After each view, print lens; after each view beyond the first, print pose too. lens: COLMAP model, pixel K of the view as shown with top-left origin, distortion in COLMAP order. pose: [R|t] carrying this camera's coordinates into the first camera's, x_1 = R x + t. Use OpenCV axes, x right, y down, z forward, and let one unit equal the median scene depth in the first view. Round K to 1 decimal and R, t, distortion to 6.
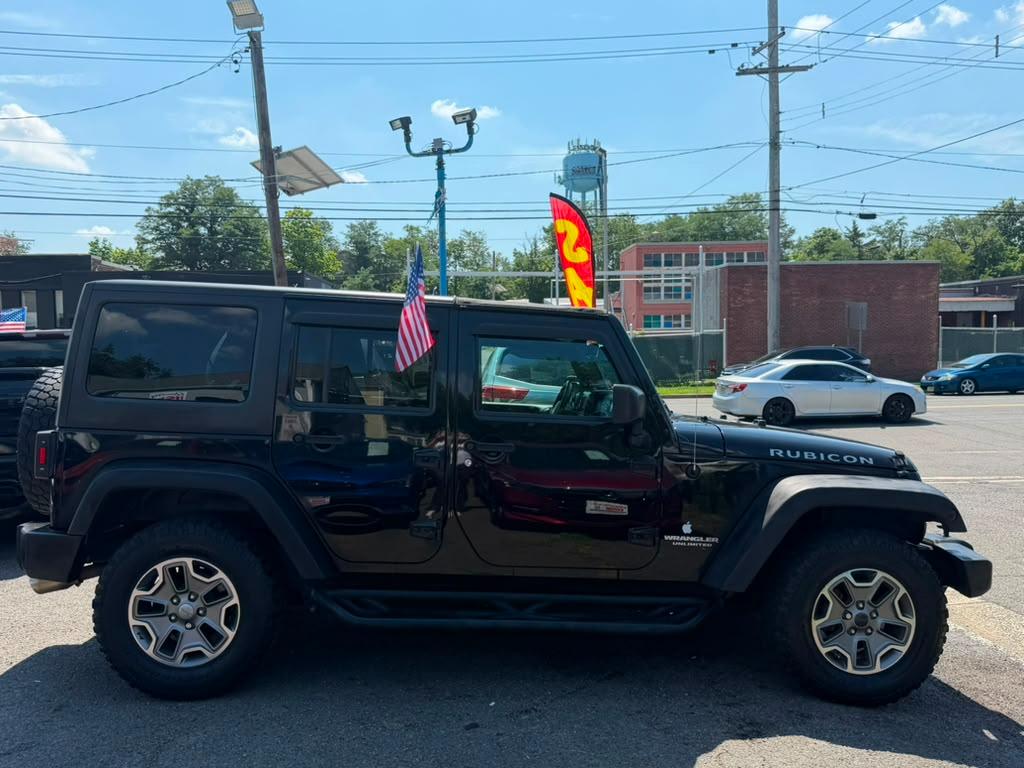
lens RADIAL K [[858.2, 0, 511.5], [0, 858.2, 373.0], [0, 0, 1]] dist [0.043497, -0.100721]
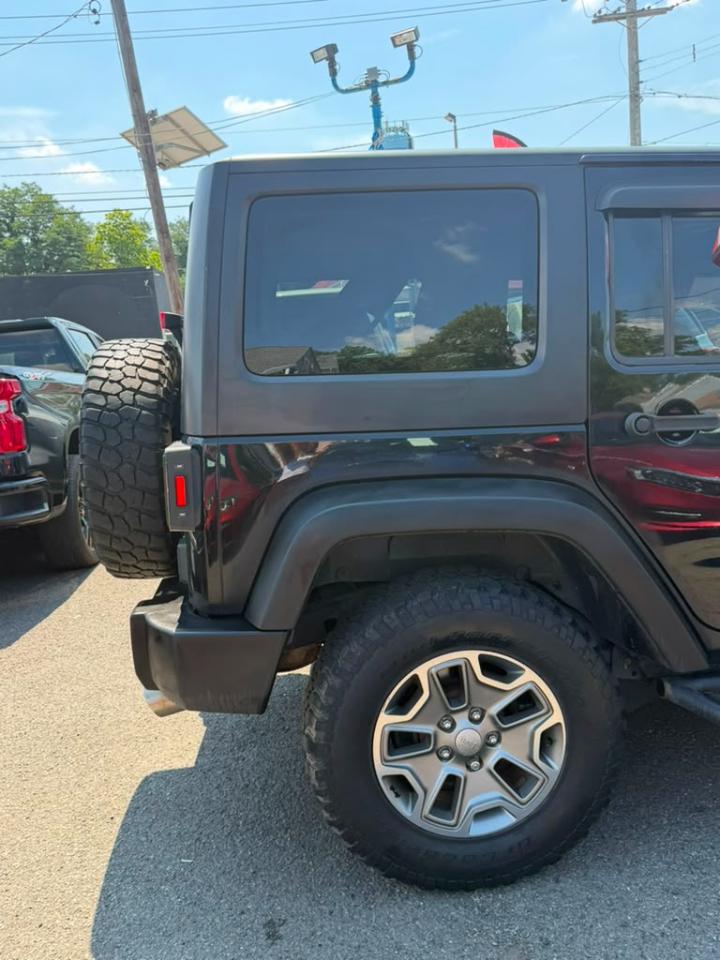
lens RADIAL K [[804.6, 0, 348.3], [0, 804.6, 472.3], [0, 0, 1]] dist [0.043497, -0.100721]
pose [[0.996994, -0.075161, 0.018822, -0.114976], [0.071952, 0.988231, 0.134990, 0.006310], [-0.028747, -0.133230, 0.990668, 0.127307]]
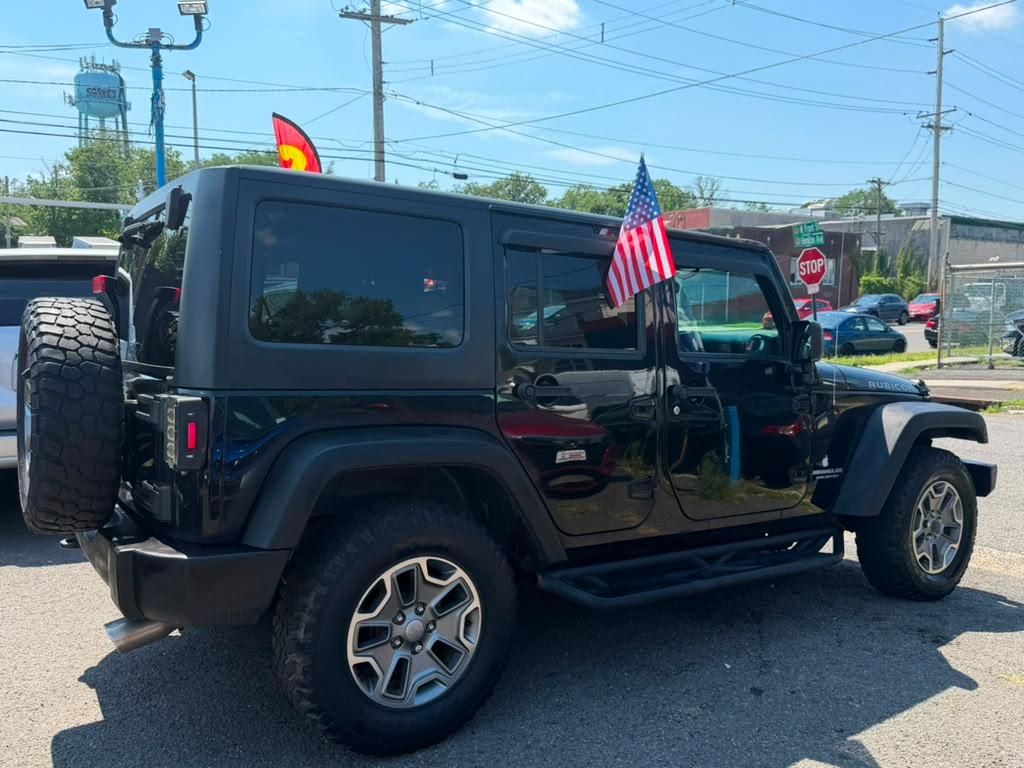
lens RADIAL K [[858.2, 0, 533.9], [0, 858.2, 370.6], [0, 0, 1]] dist [0.043497, -0.100721]
pose [[0.841836, -0.029076, 0.538950, -0.173170], [0.000425, 0.998583, 0.053209, 0.004059], [-0.539733, -0.044564, 0.840656, 0.085545]]
